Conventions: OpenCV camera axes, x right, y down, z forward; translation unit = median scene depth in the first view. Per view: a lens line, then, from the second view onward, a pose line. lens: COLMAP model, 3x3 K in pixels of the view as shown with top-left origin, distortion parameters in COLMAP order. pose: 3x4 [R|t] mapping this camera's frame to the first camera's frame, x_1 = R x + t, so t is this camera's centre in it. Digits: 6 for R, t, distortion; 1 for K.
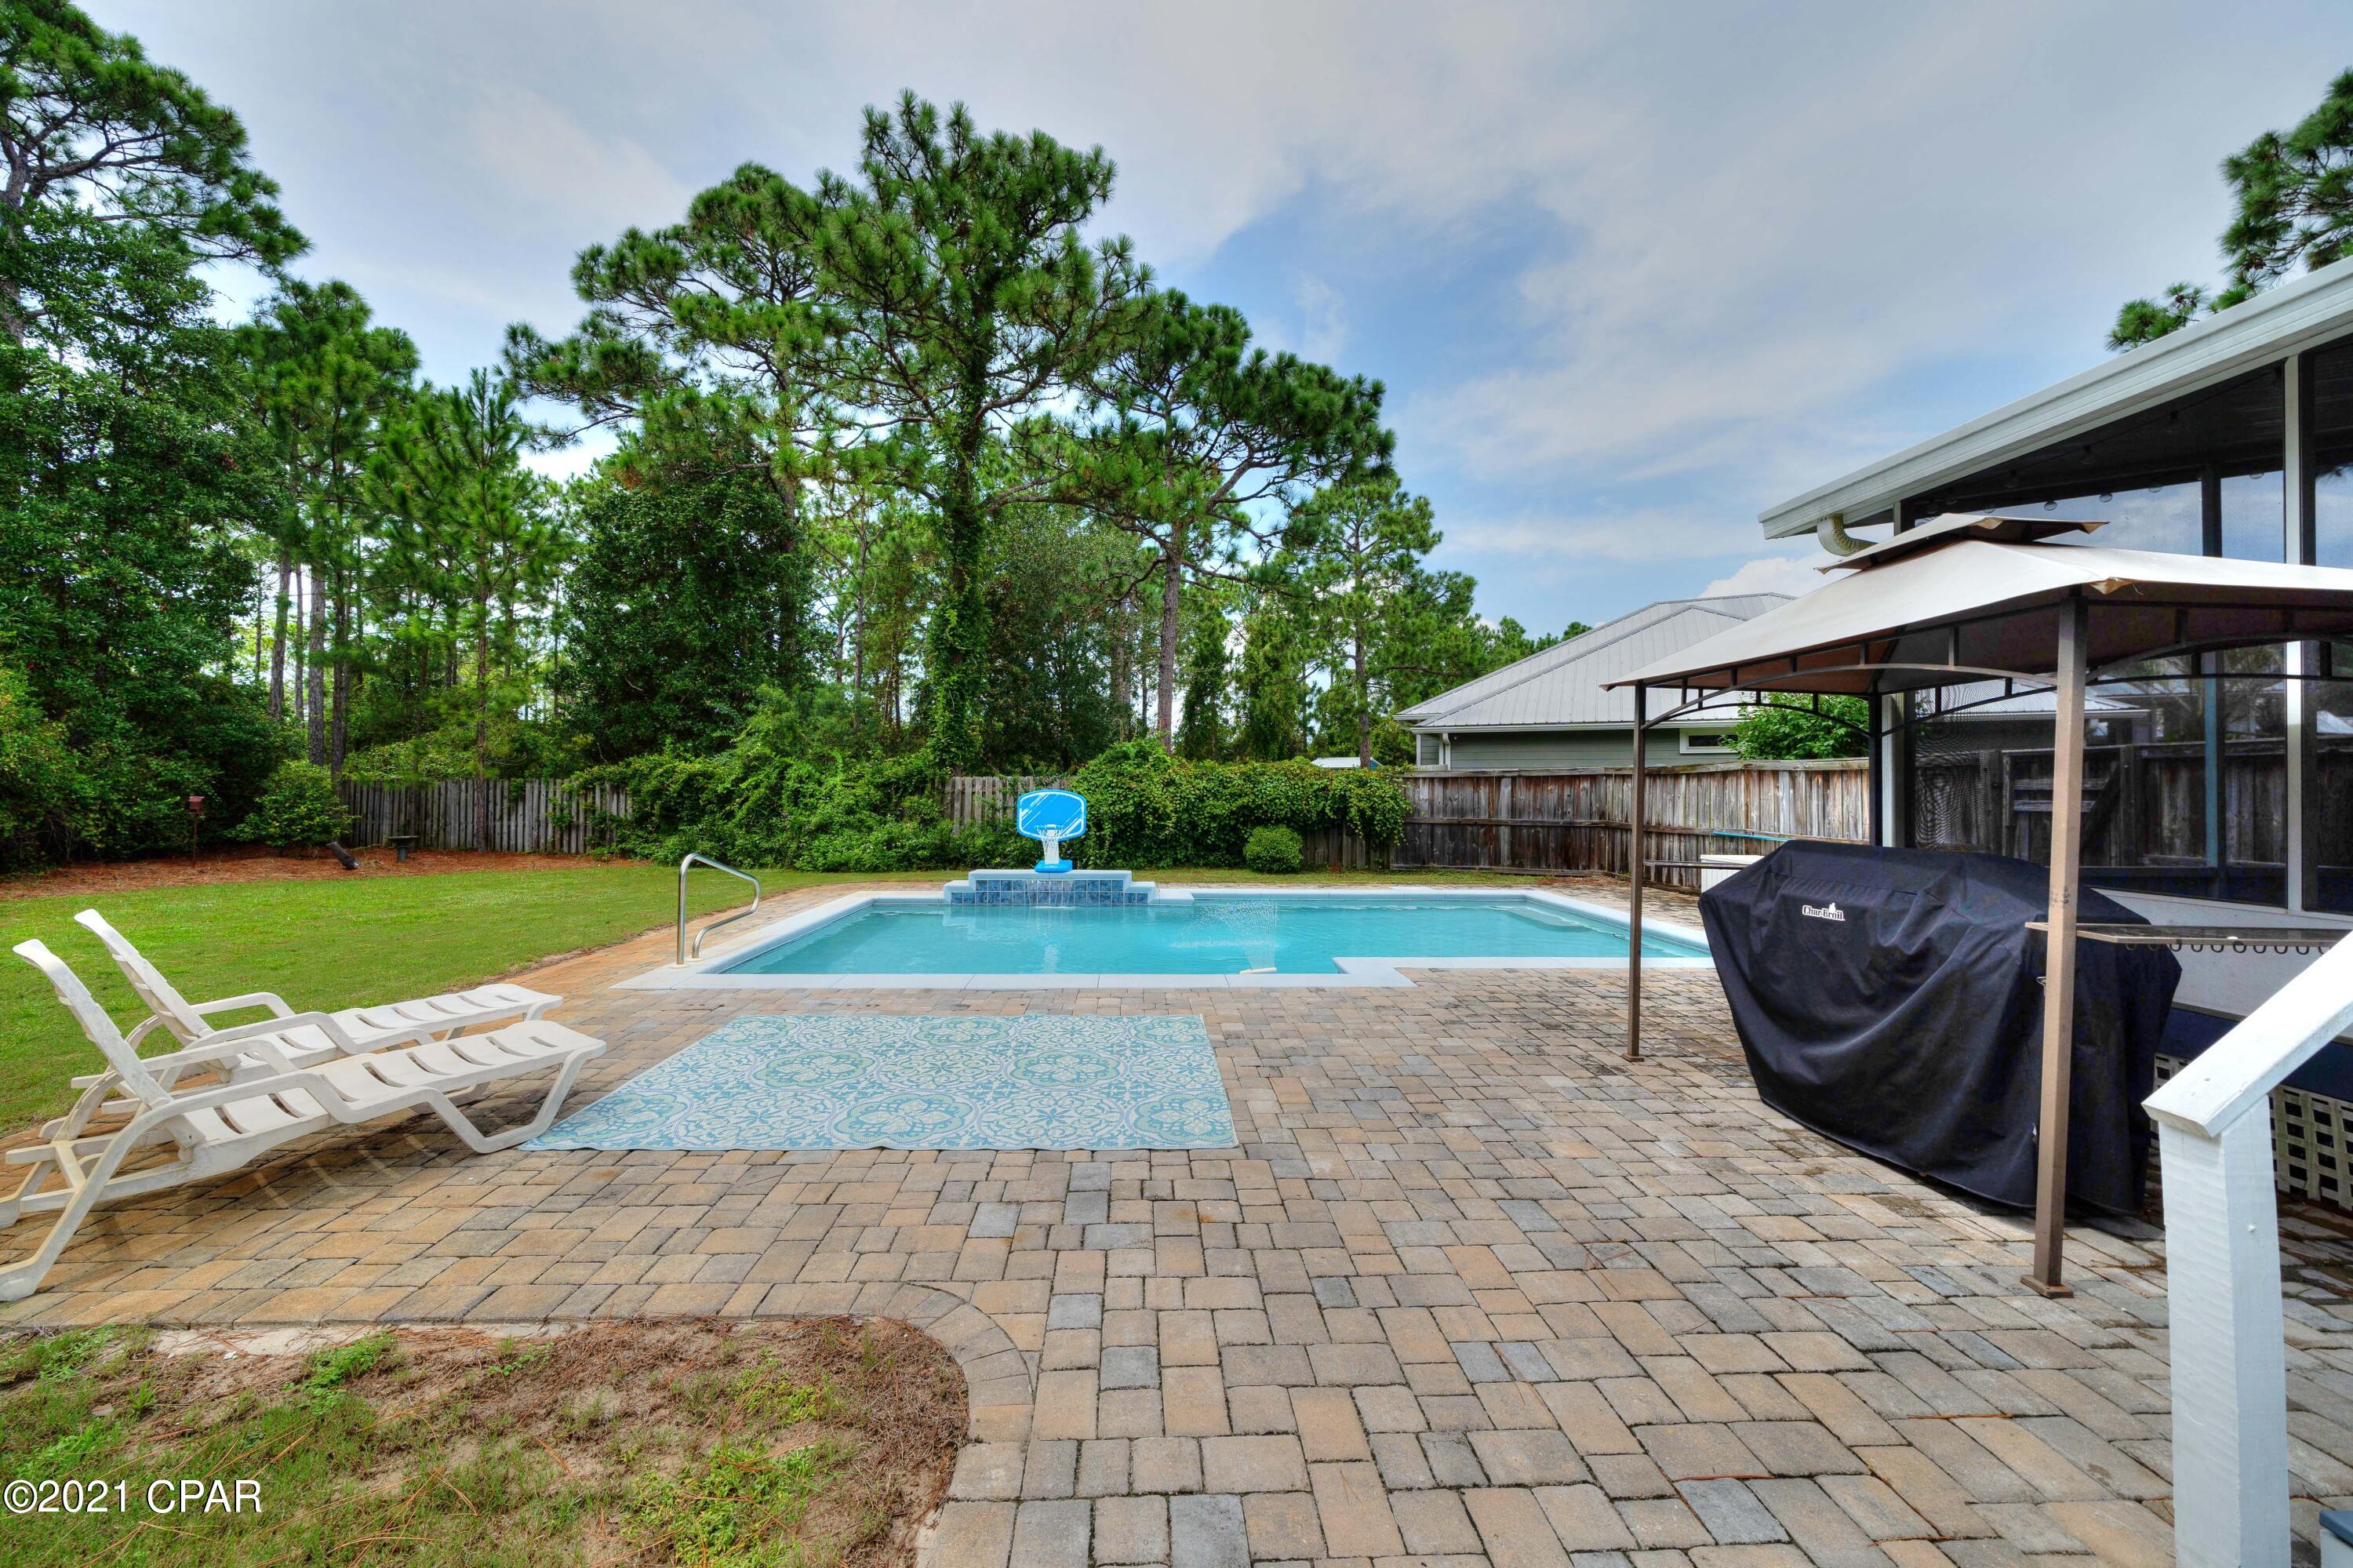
lens RADIAL K [[812.6, 0, 1135.3], [0, 812.6, 778.0], [0, 0, 1]] dist [-0.001717, -0.000092]
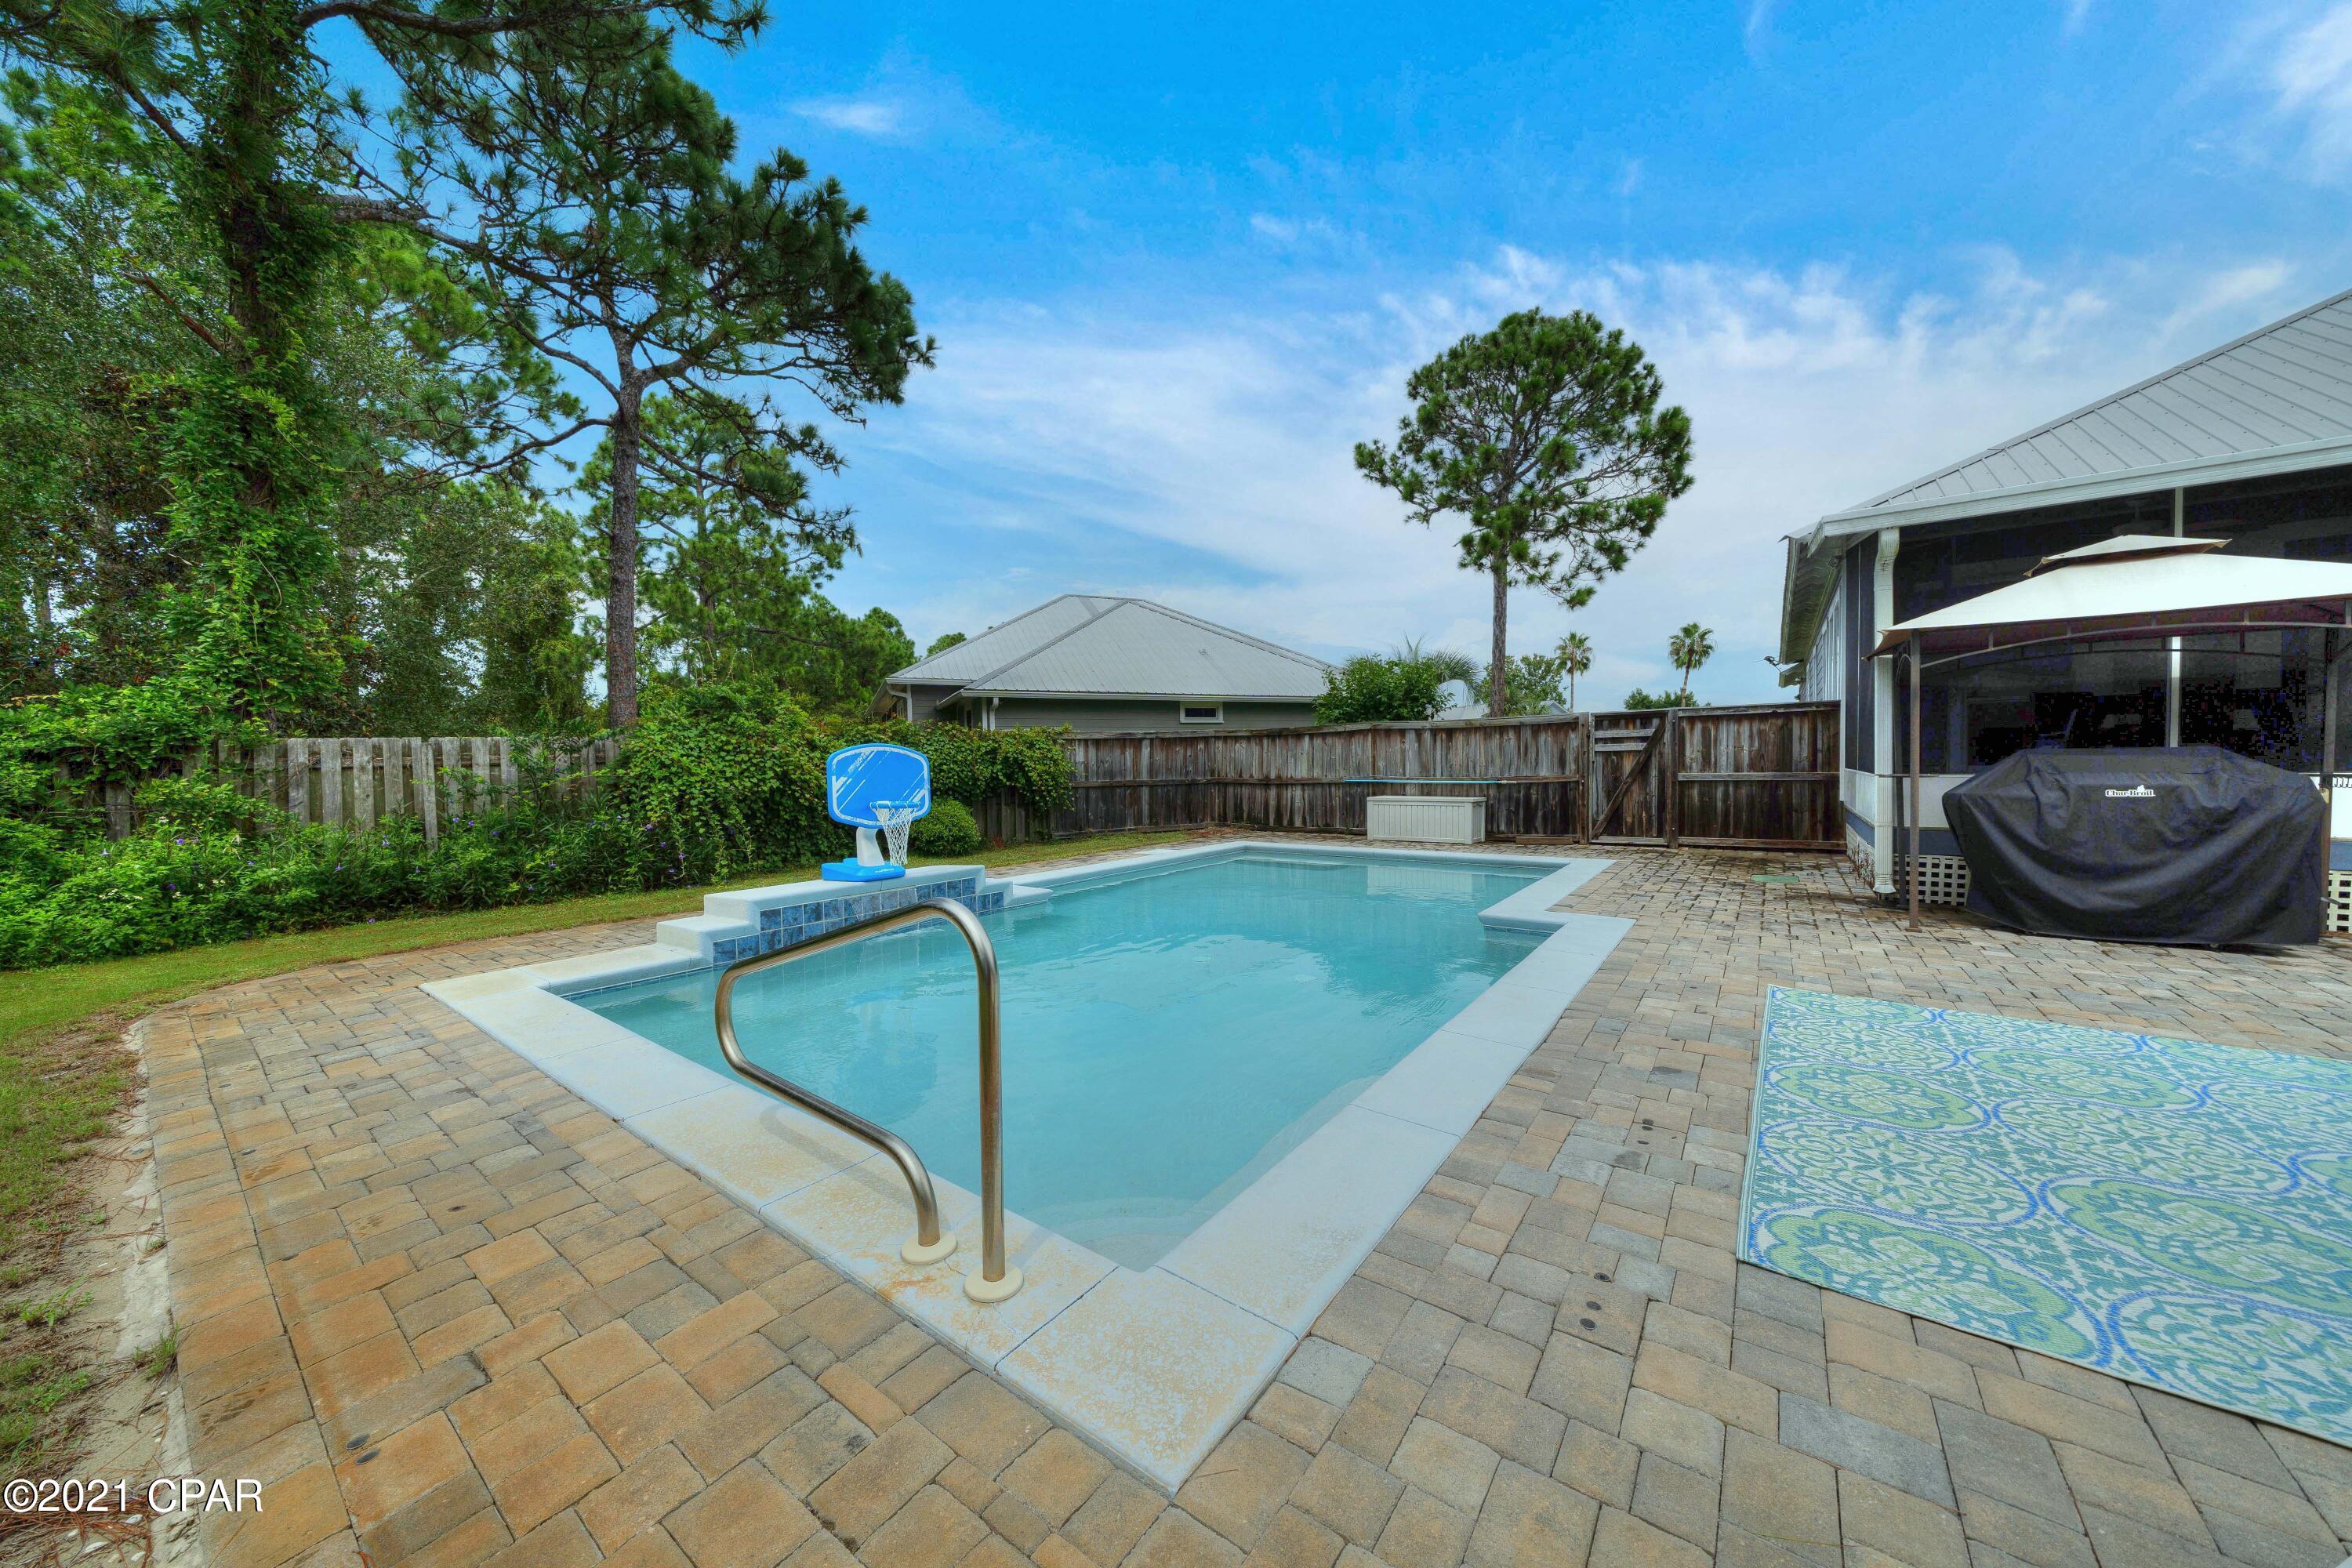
lens RADIAL K [[812.2, 0, 1134.8], [0, 812.2, 778.0], [0, 0, 1]] dist [-0.001717, -0.000092]
pose [[0.636516, -0.030019, 0.770679, -0.349930], [0.011824, 0.999505, 0.029166, 0.018539], [-0.771173, -0.009453, 0.636555, 0.358171]]
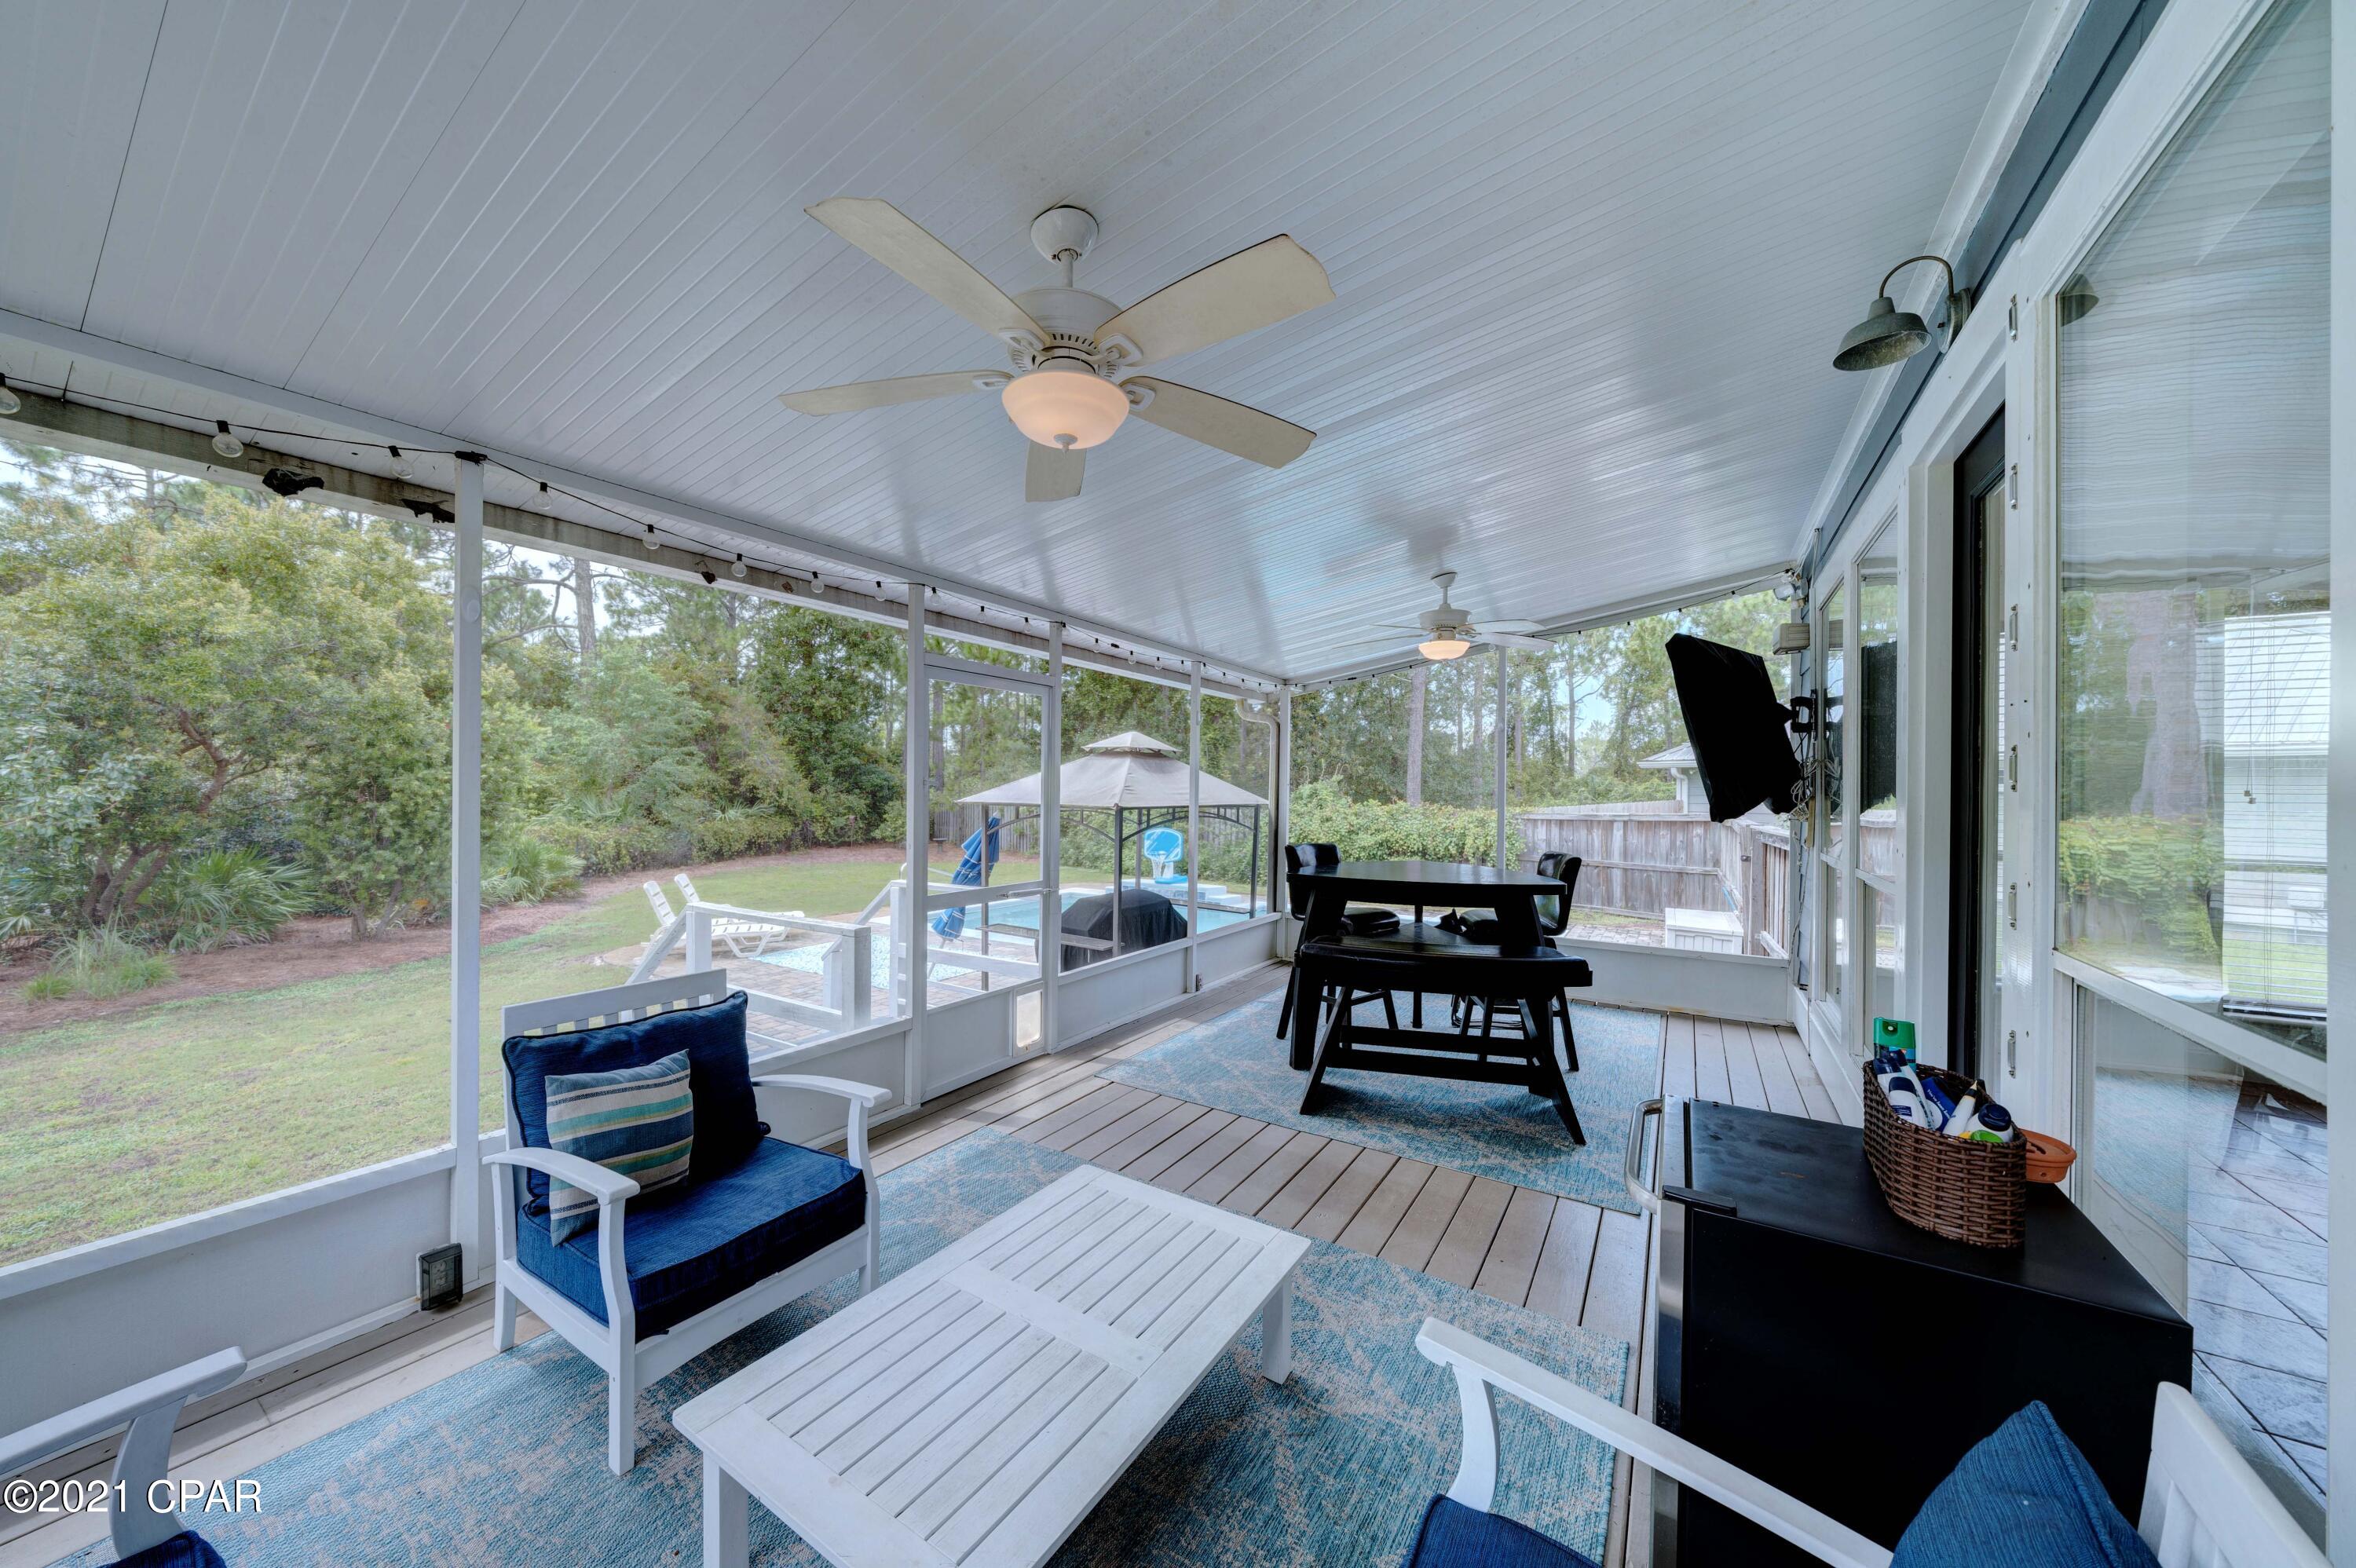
lens RADIAL K [[793.3, 0, 1178.0], [0, 793.3, 784.0], [0, 0, 1]] dist [0.014546, -0.000022]
pose [[0.835254, -0.003670, -0.549851, 0.551384], [0.003730, 0.999993, -0.001008, -0.050302], [0.549851, -0.001209, 0.835262, -0.160197]]
